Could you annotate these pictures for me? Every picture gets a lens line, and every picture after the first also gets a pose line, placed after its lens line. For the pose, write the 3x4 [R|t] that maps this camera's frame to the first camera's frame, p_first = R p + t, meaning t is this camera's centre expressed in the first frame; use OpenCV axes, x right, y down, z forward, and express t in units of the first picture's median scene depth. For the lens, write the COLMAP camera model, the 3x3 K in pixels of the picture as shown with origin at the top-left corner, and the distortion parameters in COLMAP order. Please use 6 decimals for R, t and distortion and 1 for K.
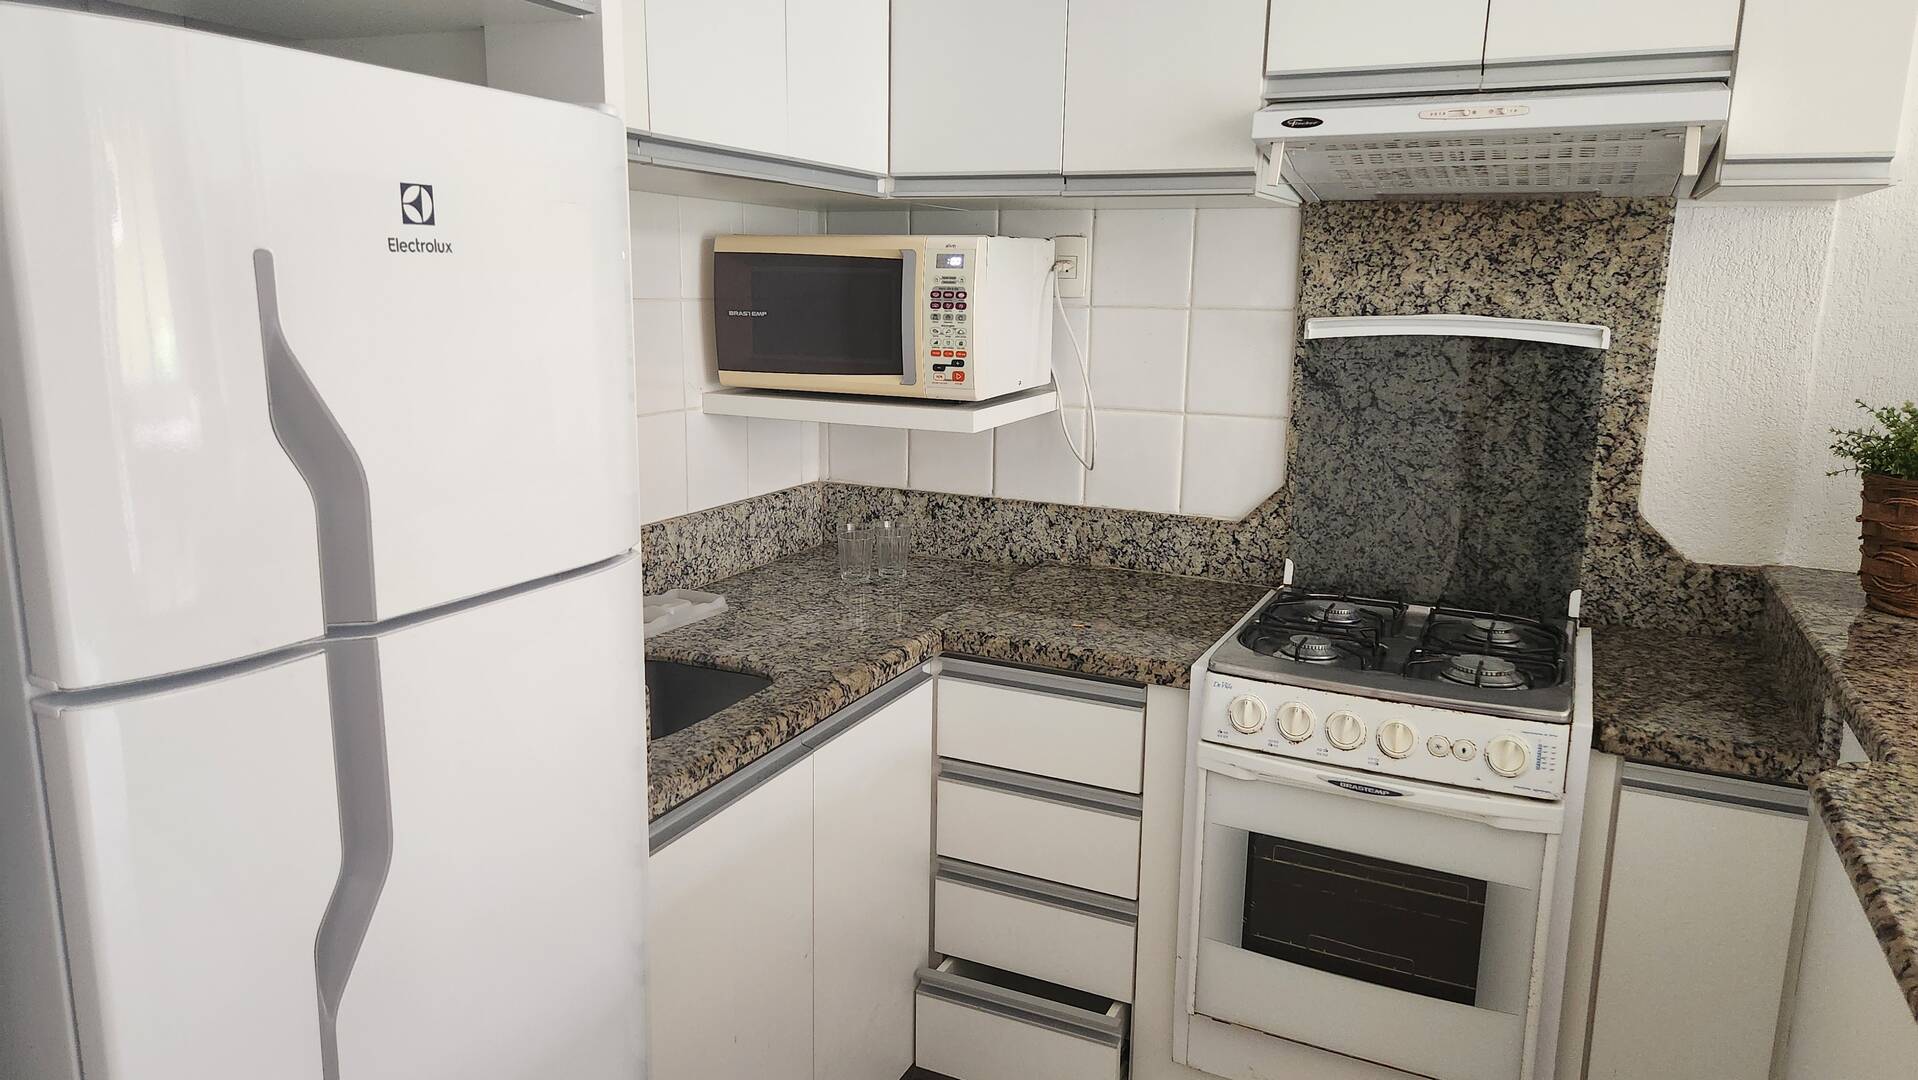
lens RADIAL K [[1273.5, 0, 957.2], [0, 1273.5, 541.1], [0, 0, 1]] dist [0.073682, -0.062087]
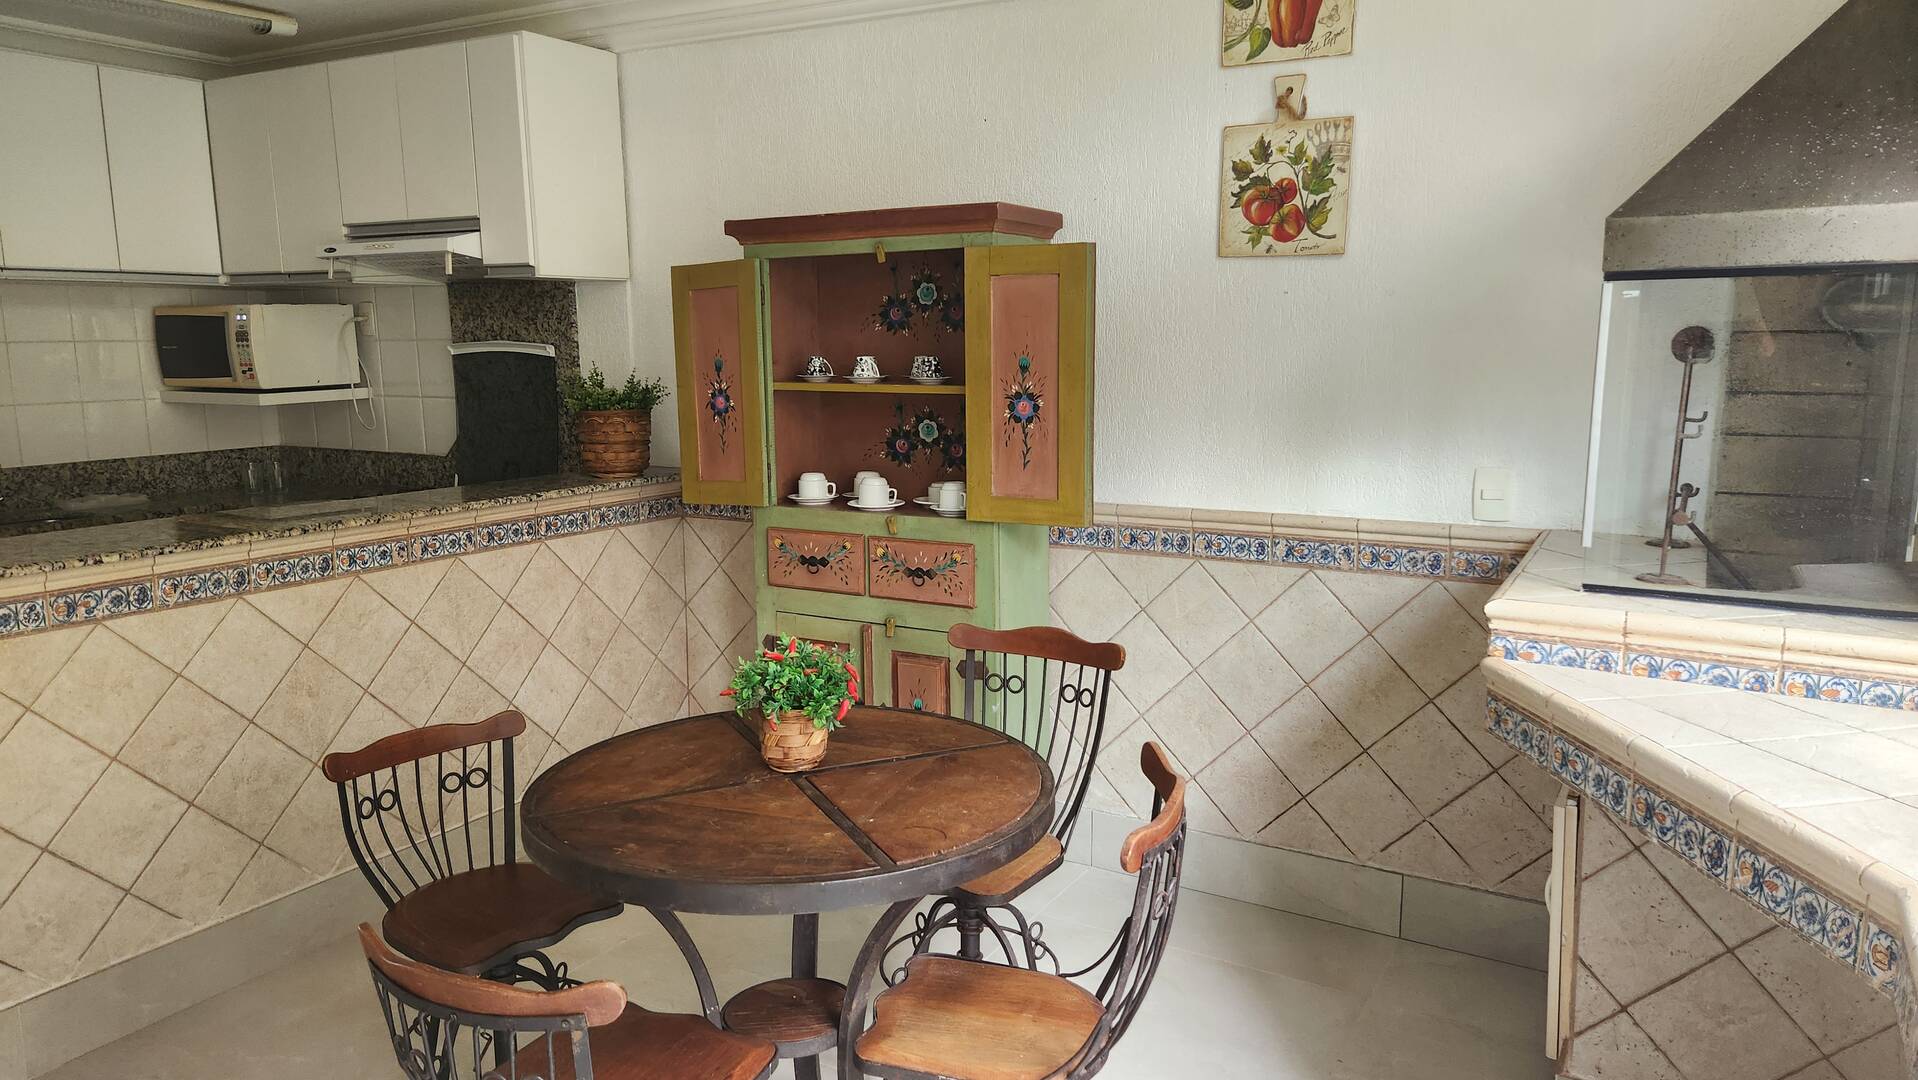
lens RADIAL K [[1273.5, 0, 959.5], [0, 1273.5, 538.8], [0, 0, 1]] dist [0.073682, -0.062087]
pose [[0.996224, -0.012612, -0.085897, 1.161718], [0.009034, 0.999080, -0.041922, 0.195735], [0.086347, 0.040988, 0.995422, -0.795904]]
